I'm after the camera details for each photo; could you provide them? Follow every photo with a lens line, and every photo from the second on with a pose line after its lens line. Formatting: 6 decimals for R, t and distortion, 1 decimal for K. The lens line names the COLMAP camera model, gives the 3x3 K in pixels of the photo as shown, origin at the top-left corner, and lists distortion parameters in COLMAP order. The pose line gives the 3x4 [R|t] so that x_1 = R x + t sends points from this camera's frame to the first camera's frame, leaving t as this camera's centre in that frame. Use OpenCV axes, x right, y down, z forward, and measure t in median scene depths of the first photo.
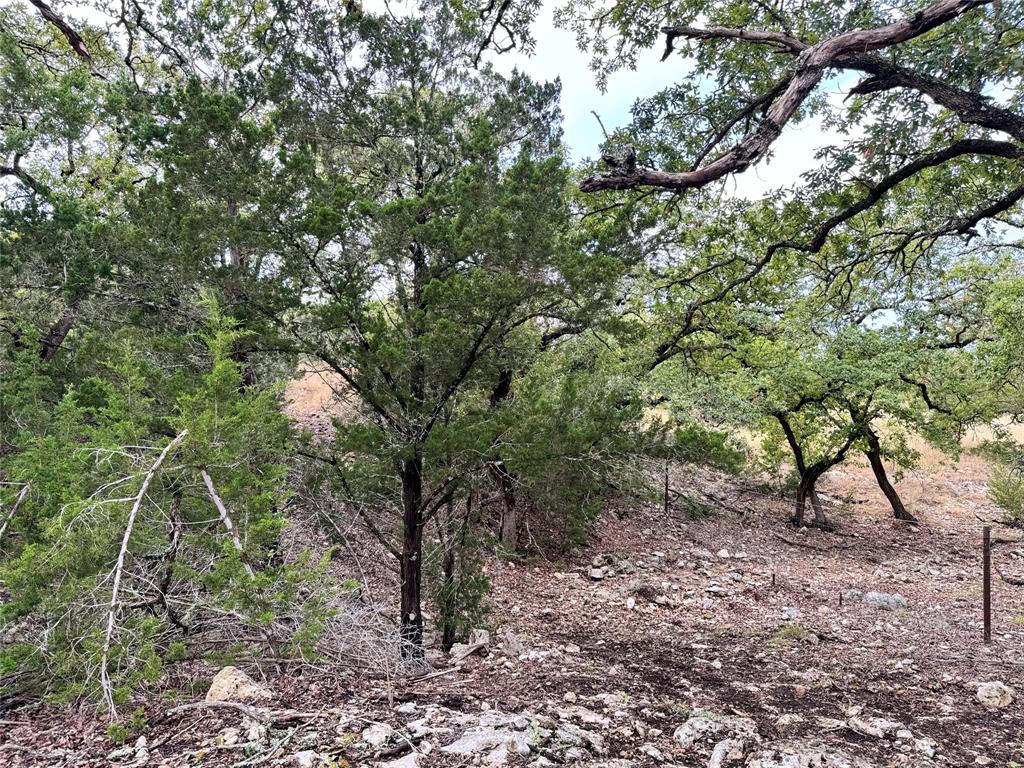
lens RADIAL K [[736.8, 0, 509.5], [0, 736.8, 385.4], [0, 0, 1]] dist [0.046049, -0.036032]
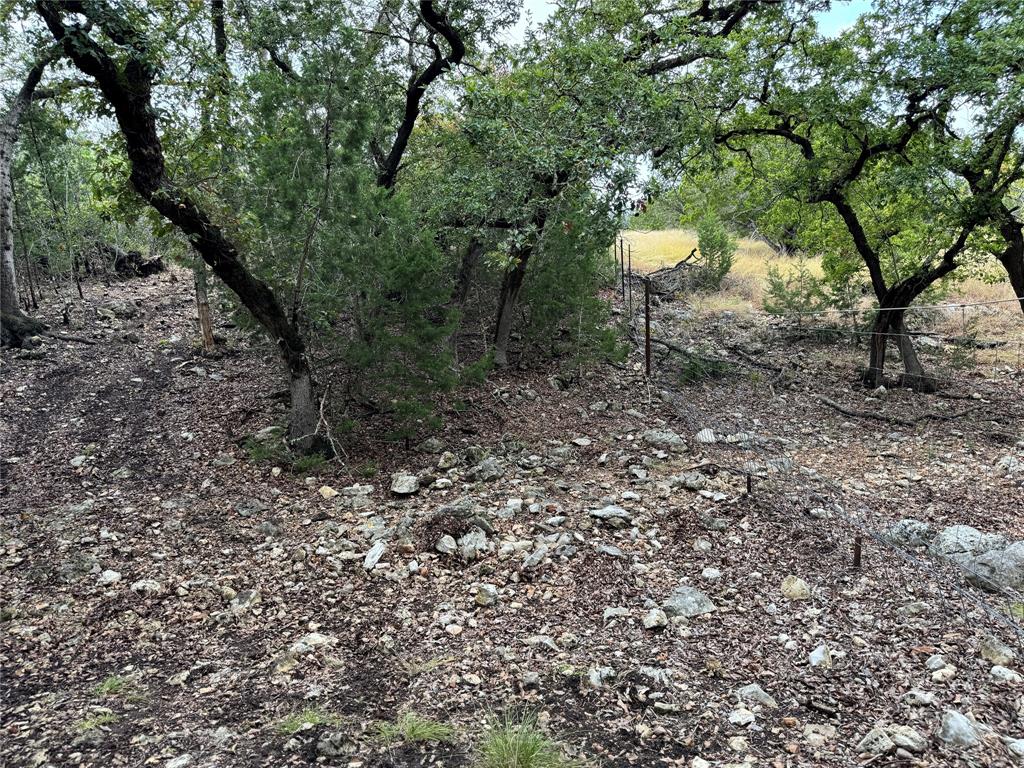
lens RADIAL K [[736.8, 0, 514.6], [0, 736.8, 385.5], [0, 0, 1]] dist [0.046049, -0.036032]
pose [[0.986244, -0.048081, -0.158149, 0.194560], [0.070990, 0.987237, 0.142564, 0.080903], [0.149276, -0.151829, 0.977069, 0.359862]]
